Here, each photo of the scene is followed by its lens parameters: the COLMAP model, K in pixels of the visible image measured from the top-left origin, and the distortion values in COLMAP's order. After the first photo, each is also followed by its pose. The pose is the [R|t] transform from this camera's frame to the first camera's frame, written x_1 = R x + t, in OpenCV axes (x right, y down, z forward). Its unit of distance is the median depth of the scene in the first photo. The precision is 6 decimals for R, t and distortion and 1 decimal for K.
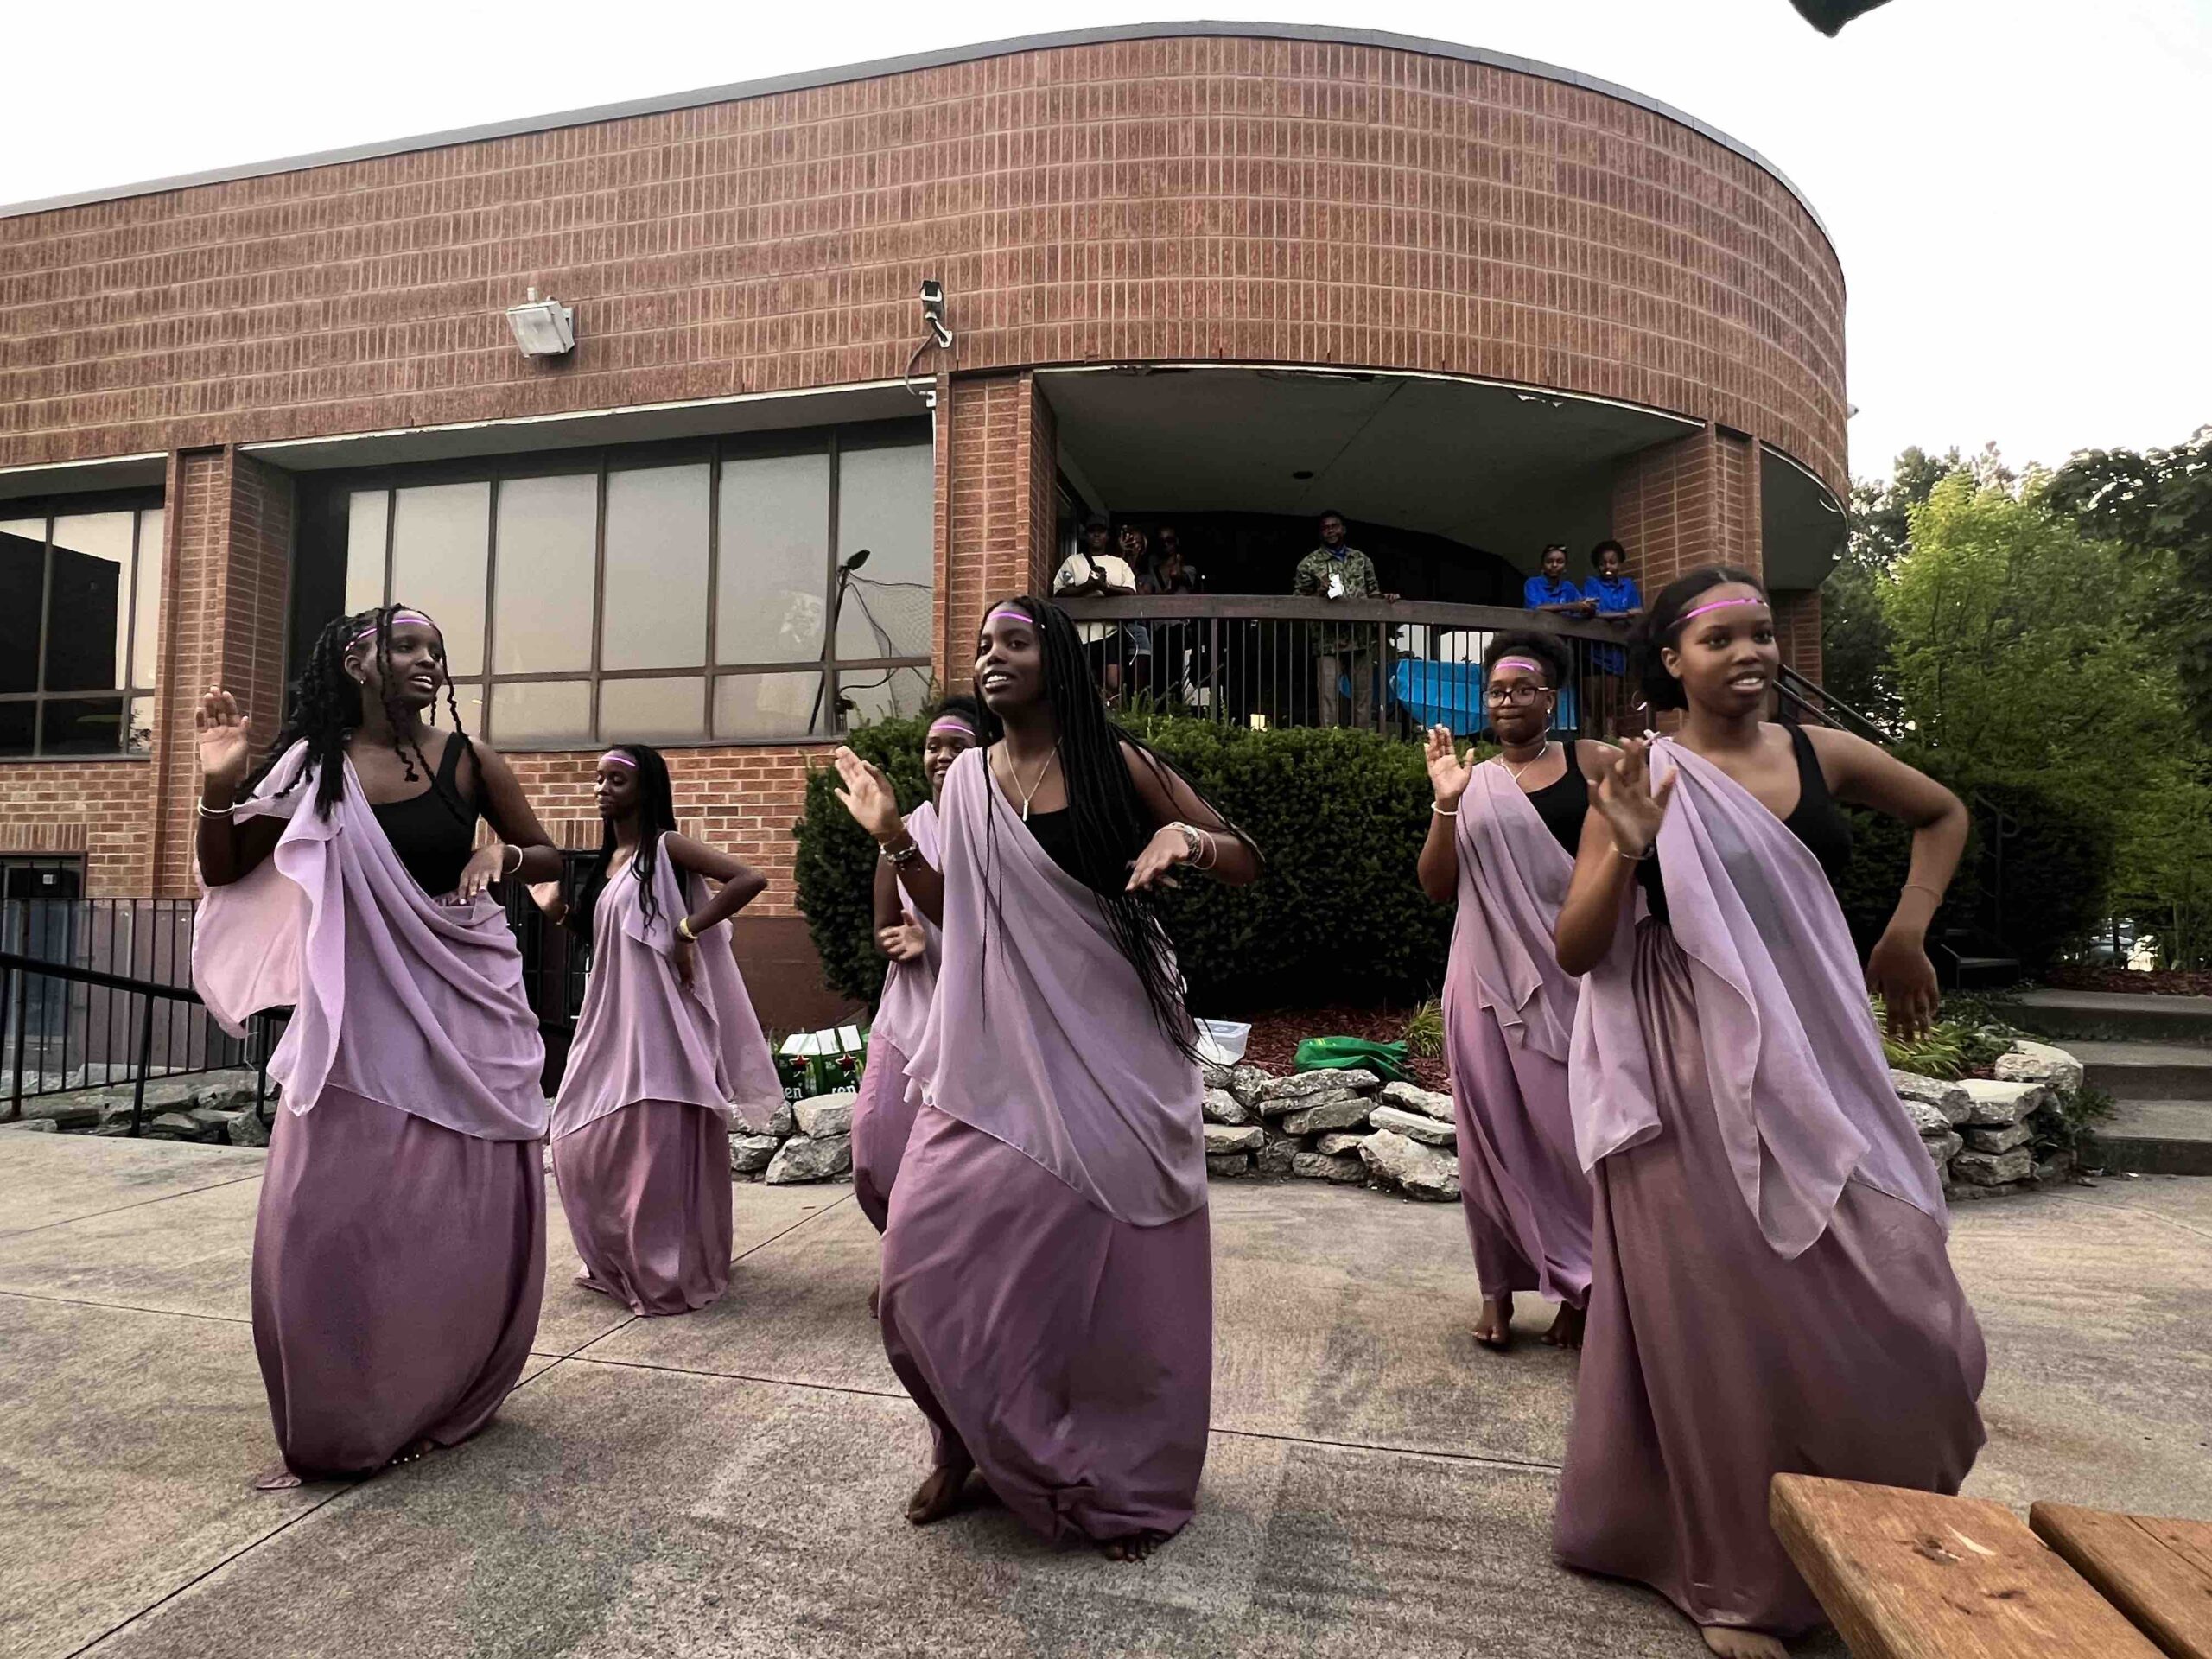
lens RADIAL K [[1189.6, 0, 1090.0], [0, 1189.6, 829.2], [0, 0, 1]] dist [-0.008377, 0.003121]
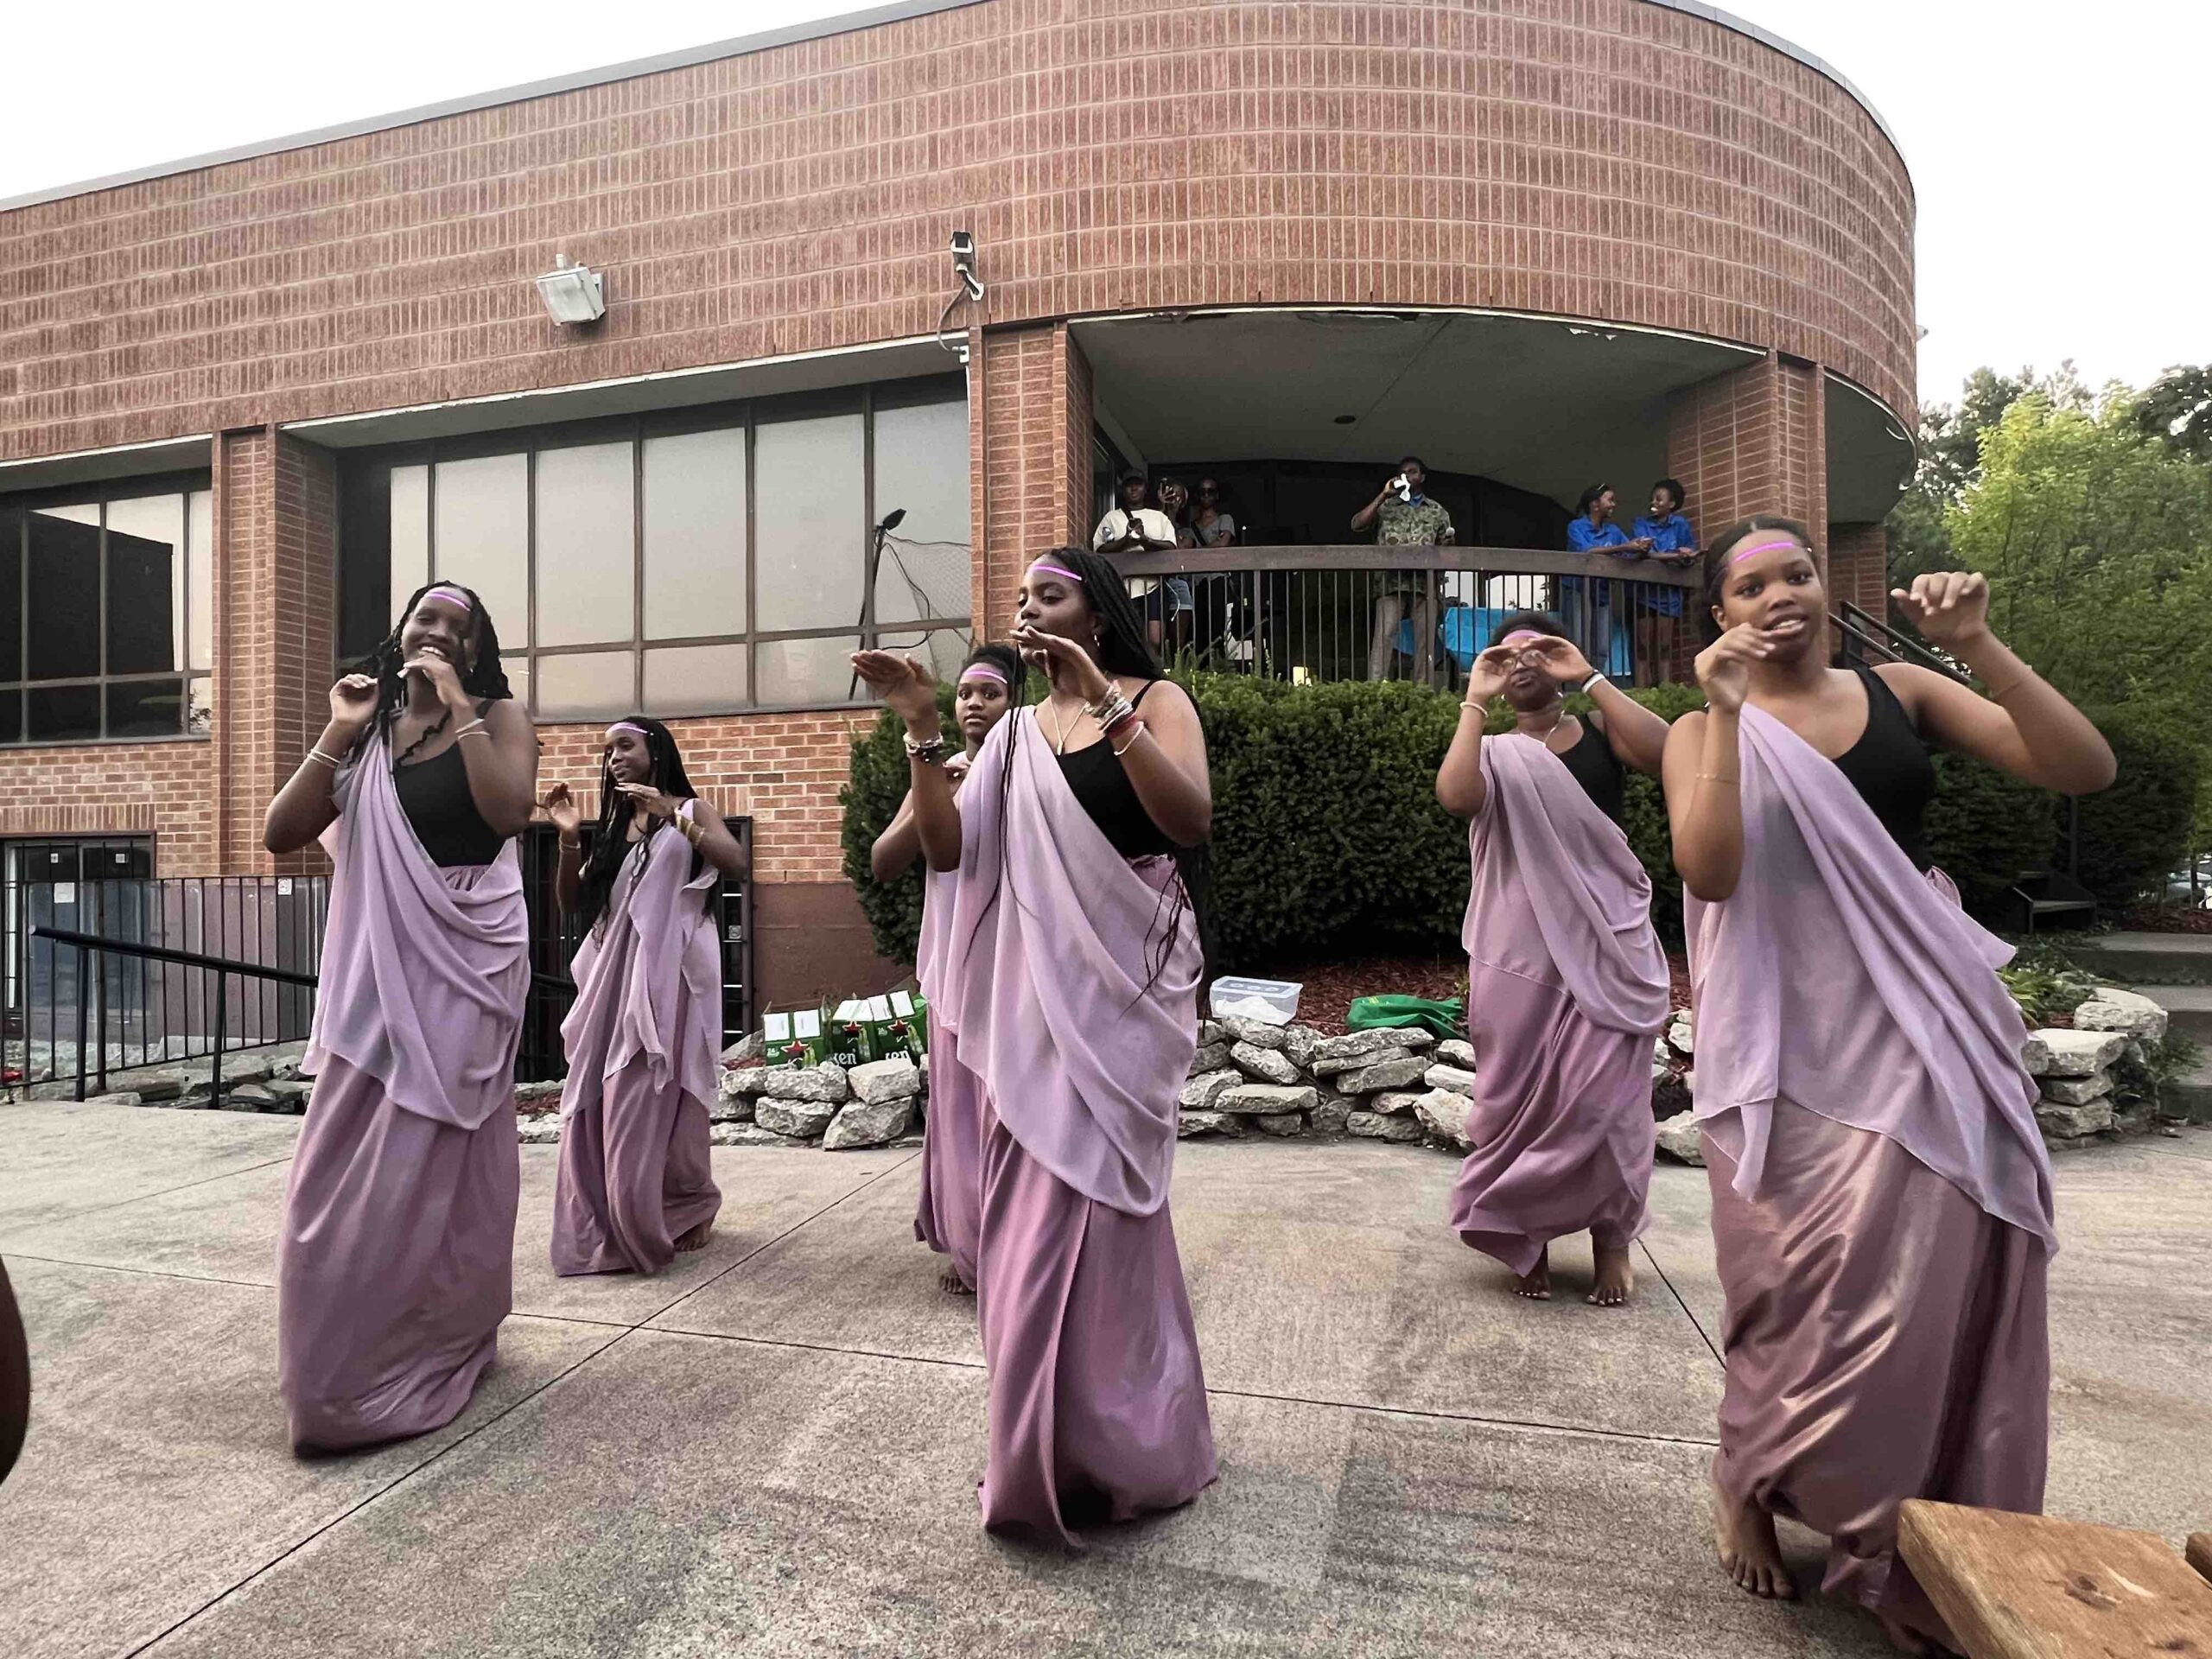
lens RADIAL K [[1189.6, 0, 1089.3], [0, 1189.6, 833.3], [0, 0, 1]] dist [-0.008377, 0.003121]
pose [[0.999133, -0.020425, -0.036276, -0.002847], [0.021913, 0.998915, 0.041100, -0.004284], [0.035397, -0.041859, 0.998496, 0.005780]]
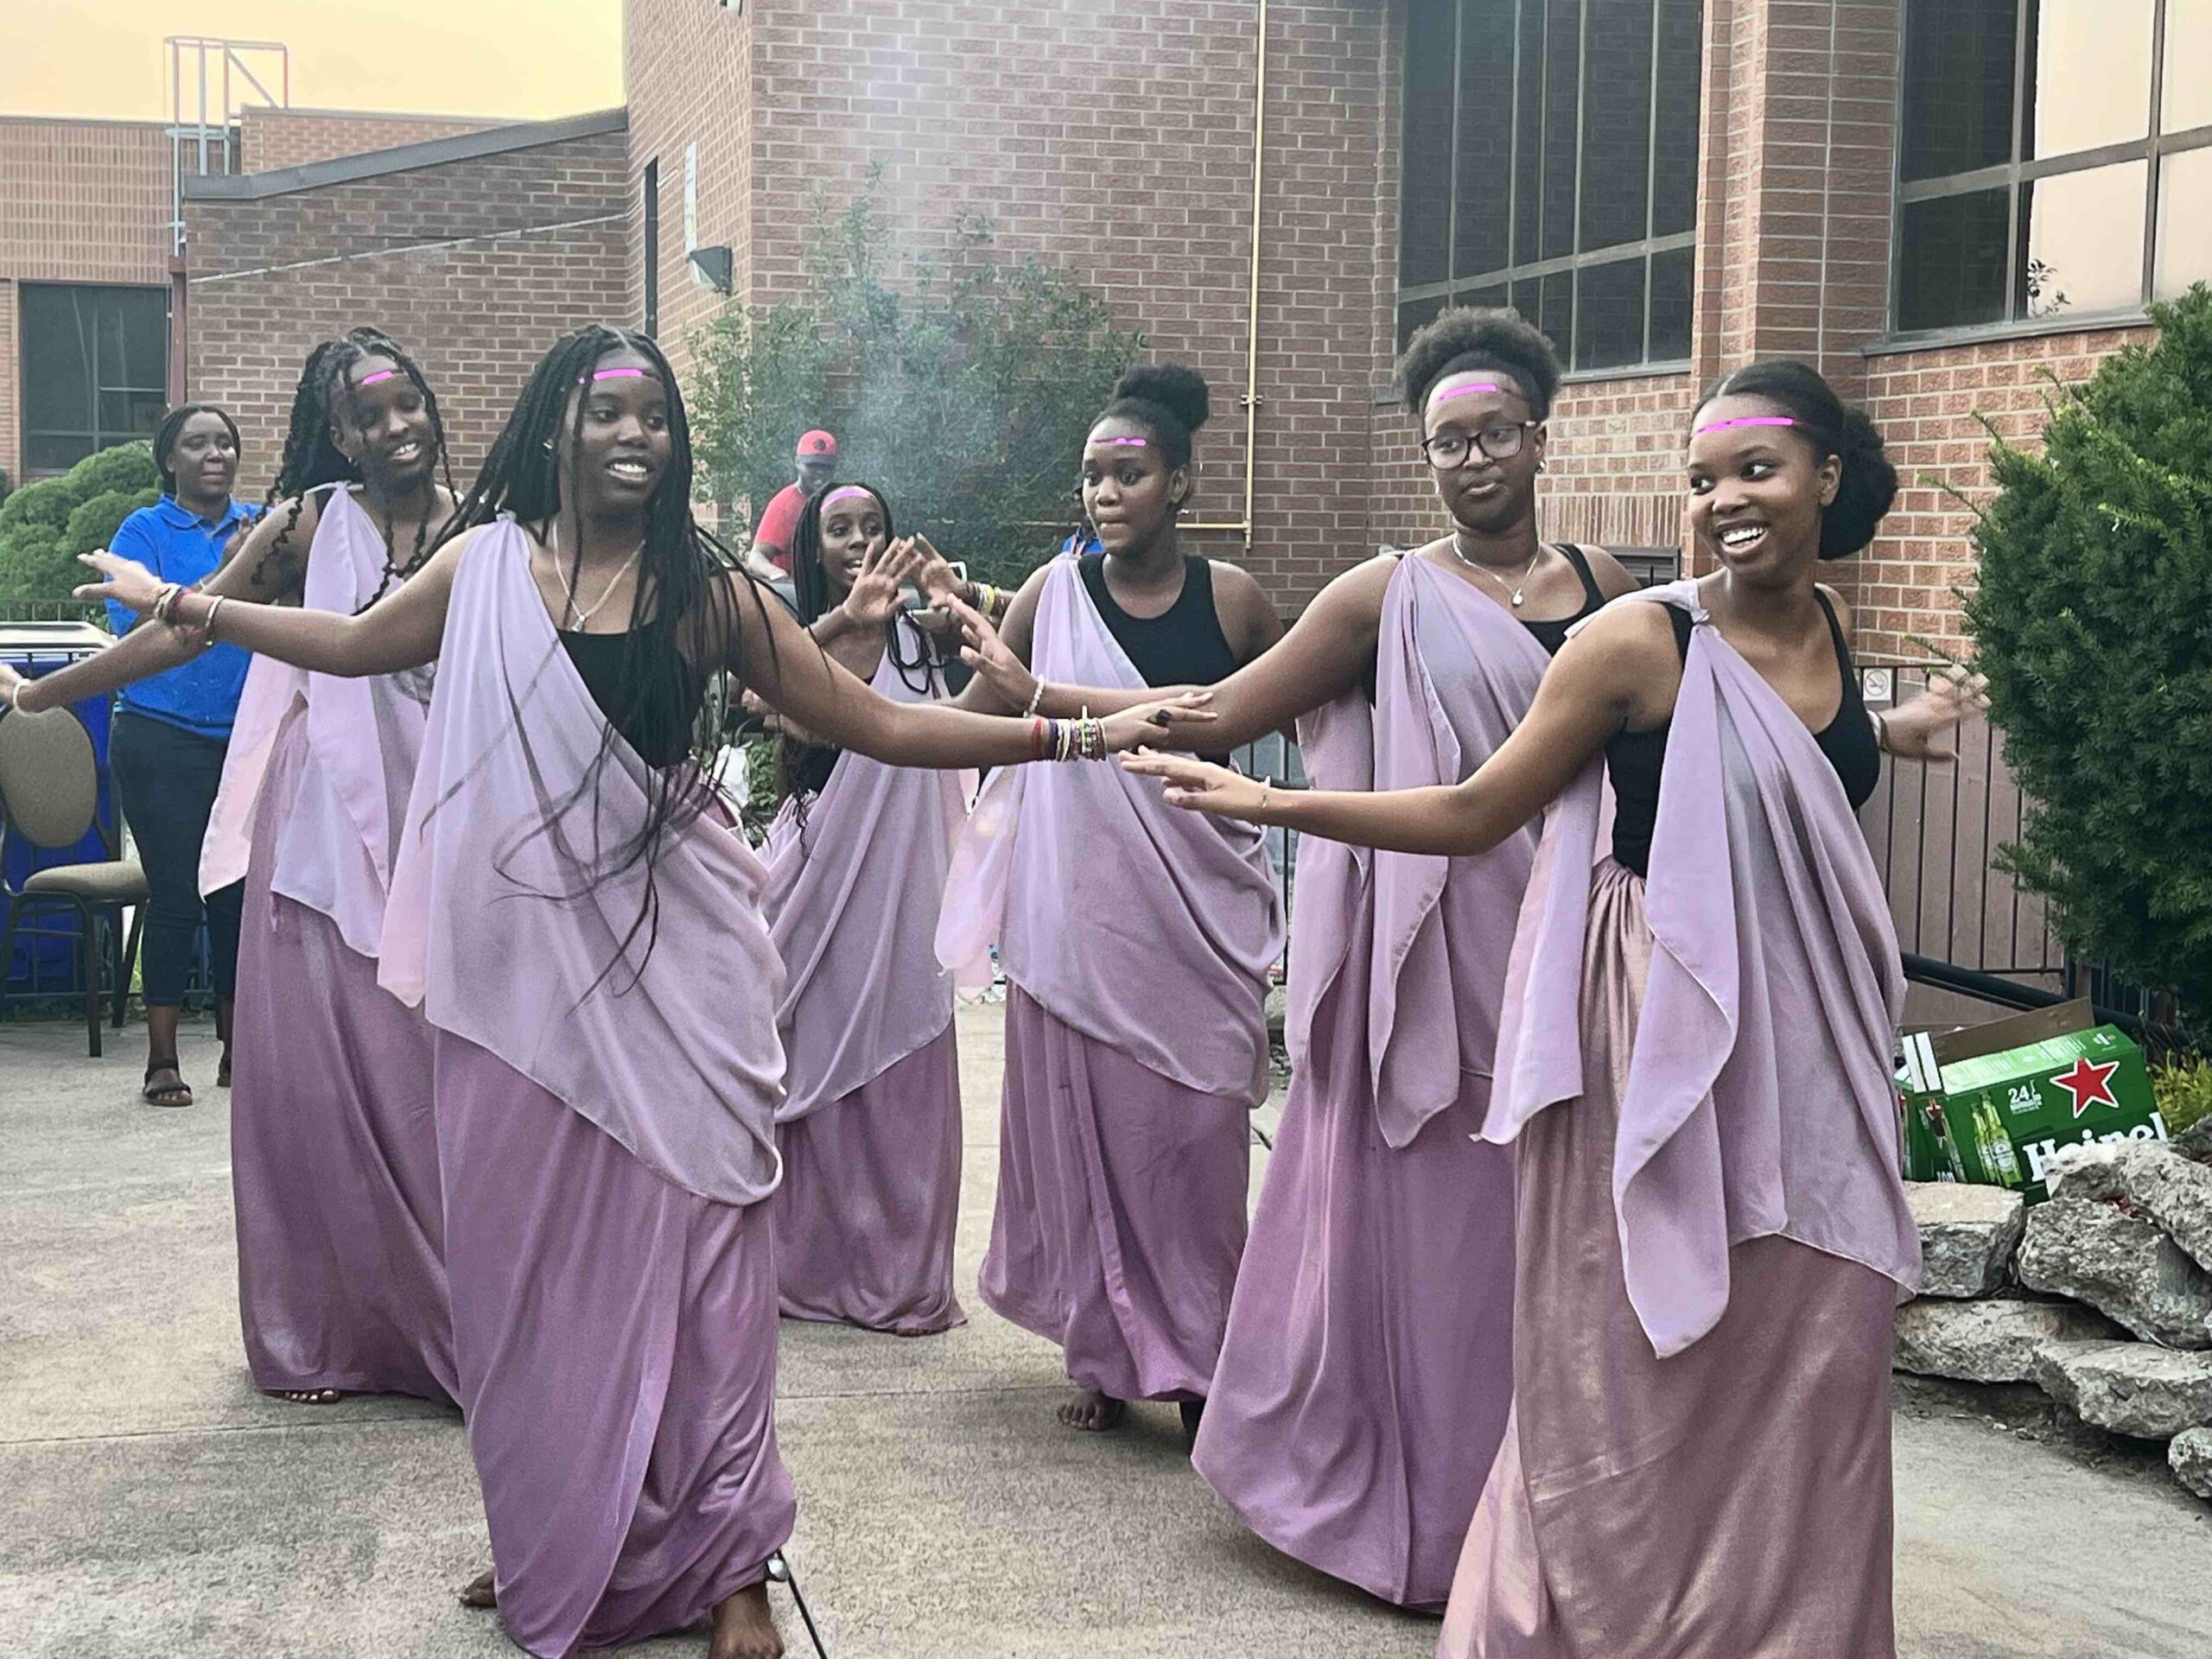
lens RADIAL K [[3545.1, 0, 1101.5], [0, 3545.1, 817.9], [0, 0, 1]] dist [0.091887, 0.000000]
pose [[0.437563, 0.072661, -0.896247, 0.587194], [0.037522, 0.994386, 0.098936, -0.036686], [0.898405, -0.076919, 0.432380, 0.126311]]
